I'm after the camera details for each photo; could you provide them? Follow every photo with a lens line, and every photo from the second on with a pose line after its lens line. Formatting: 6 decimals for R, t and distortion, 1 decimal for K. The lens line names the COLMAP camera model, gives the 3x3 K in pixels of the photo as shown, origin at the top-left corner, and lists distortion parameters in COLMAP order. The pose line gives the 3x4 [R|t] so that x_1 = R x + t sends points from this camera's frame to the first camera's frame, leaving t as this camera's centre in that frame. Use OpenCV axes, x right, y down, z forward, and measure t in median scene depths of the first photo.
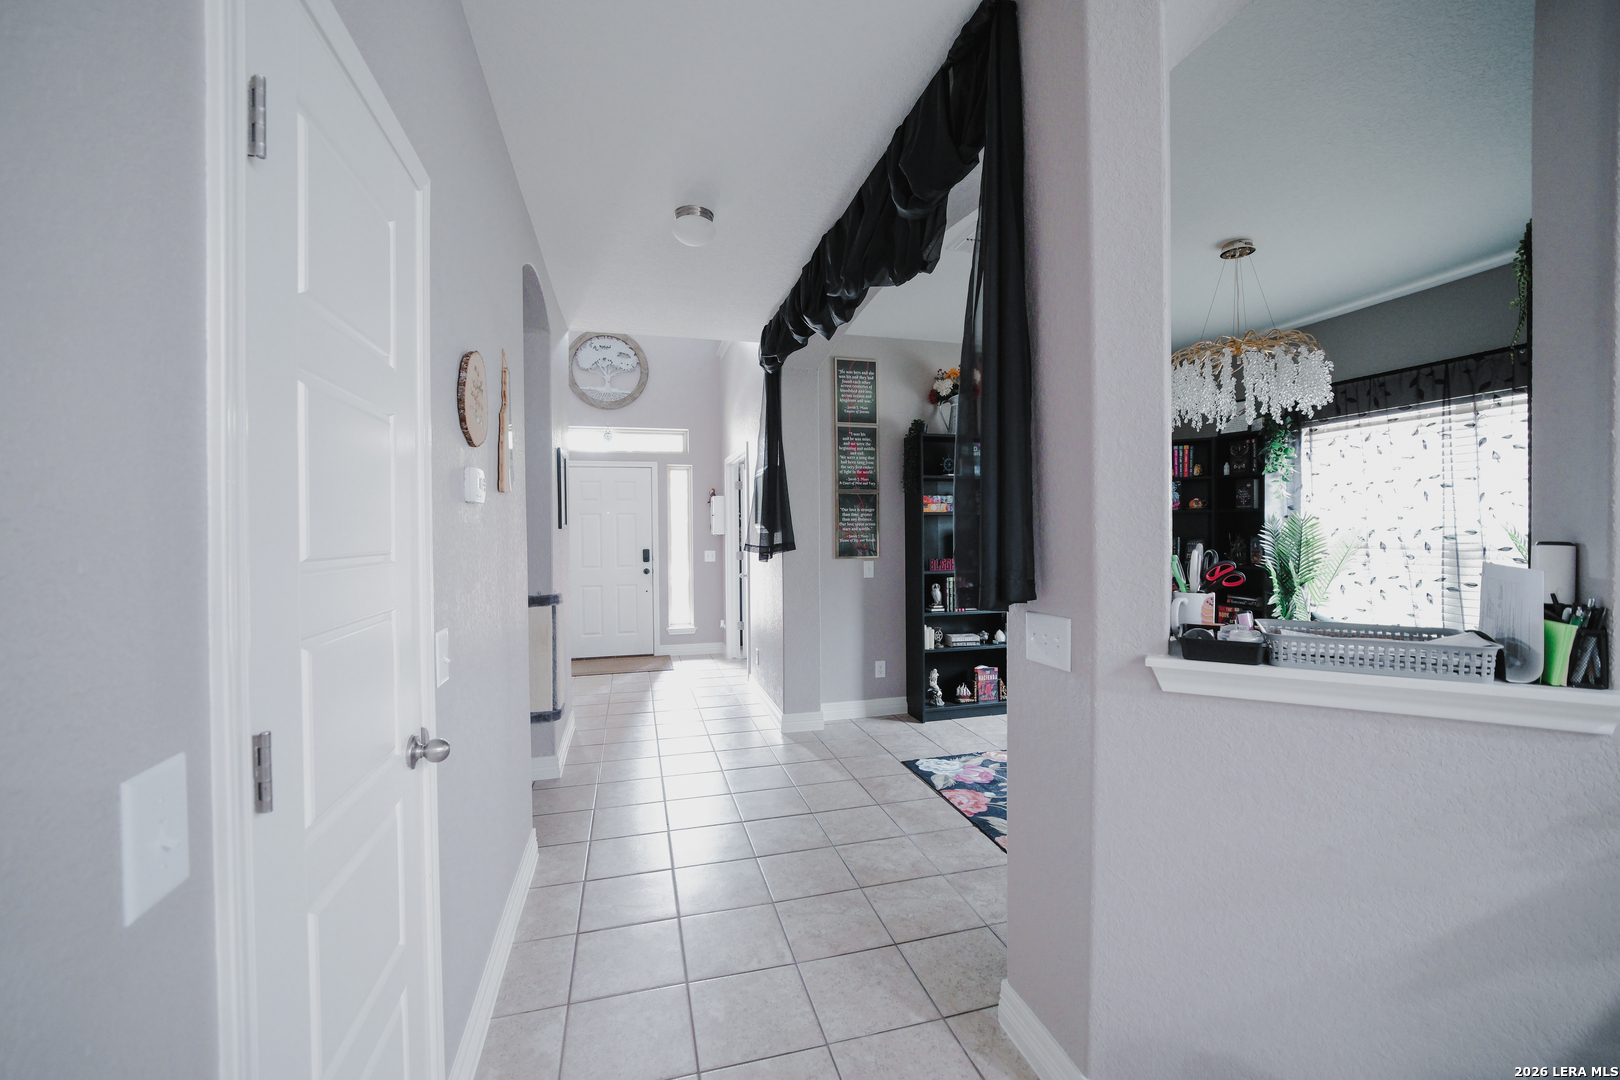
lens RADIAL K [[652.2, 0, 805.9], [0, 652.2, 537.8], [0, 0, 1]] dist [-0.023160, 0.006515]
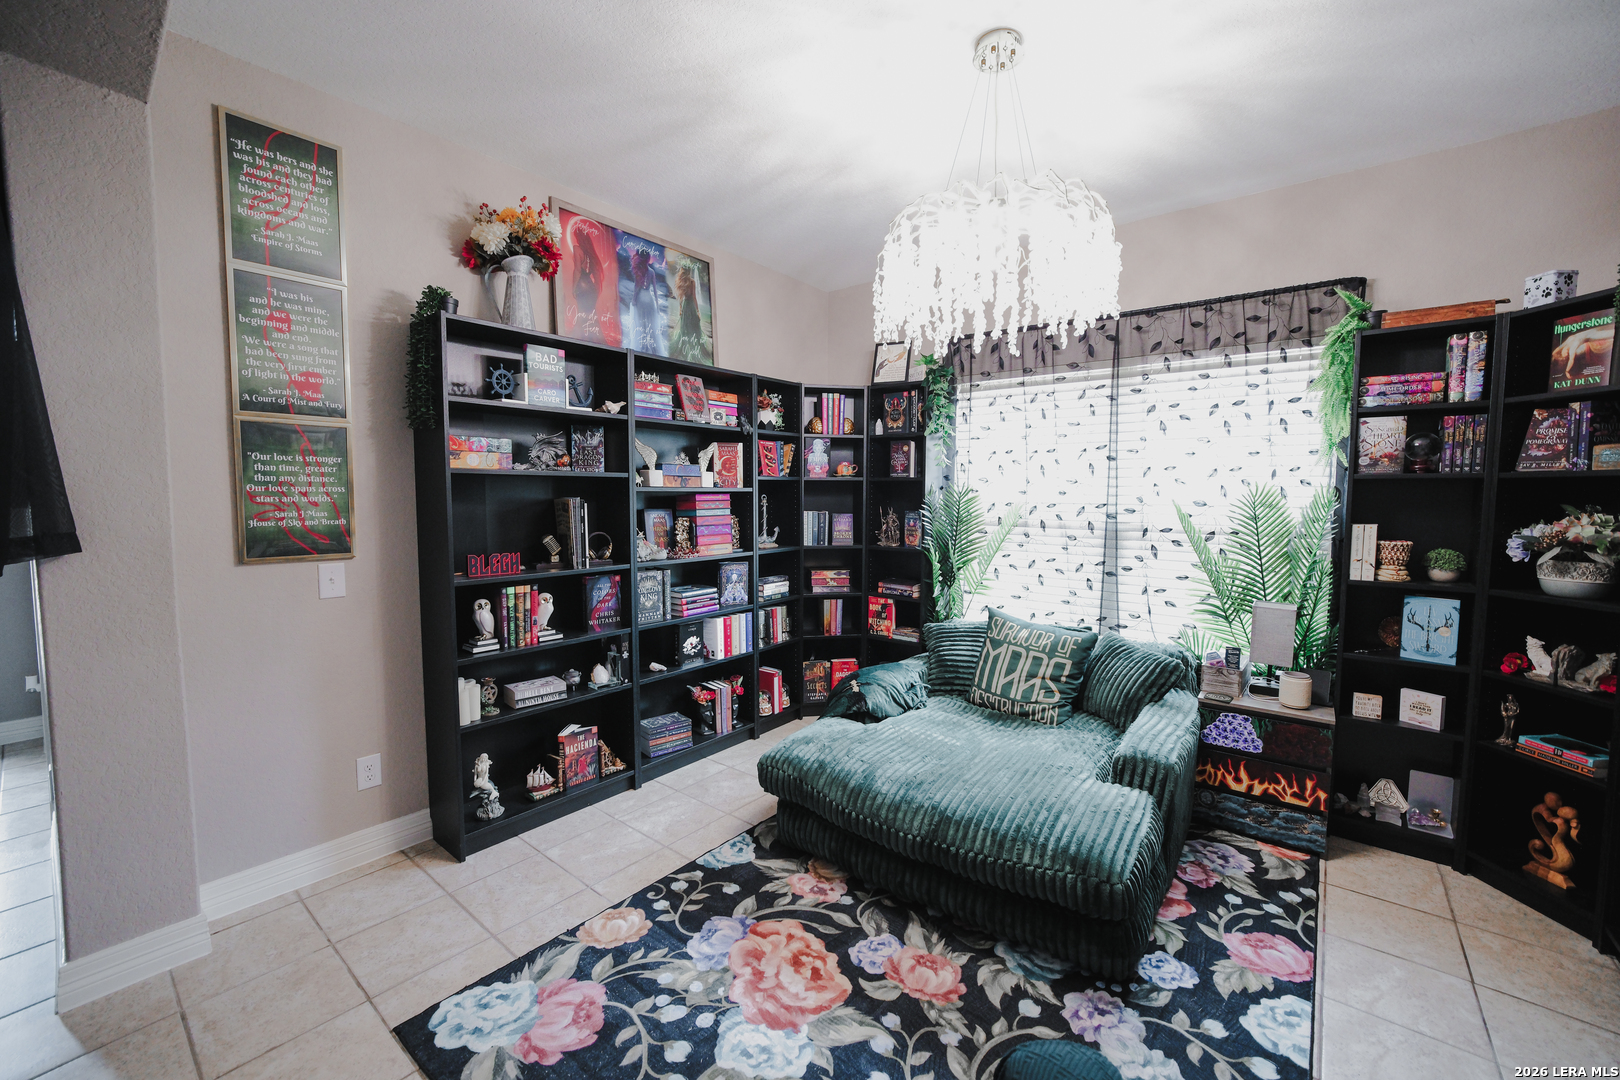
lens RADIAL K [[645.3, 0, 812.4], [0, 645.3, 537.0], [0, 0, 1]] dist [-0.025081, 0.006347]
pose [[0.806715, -0.026984, 0.590325, 0.108893], [-0.007761, 0.998387, 0.056242, -0.015003], [-0.590890, -0.049953, 0.805204, 0.411903]]
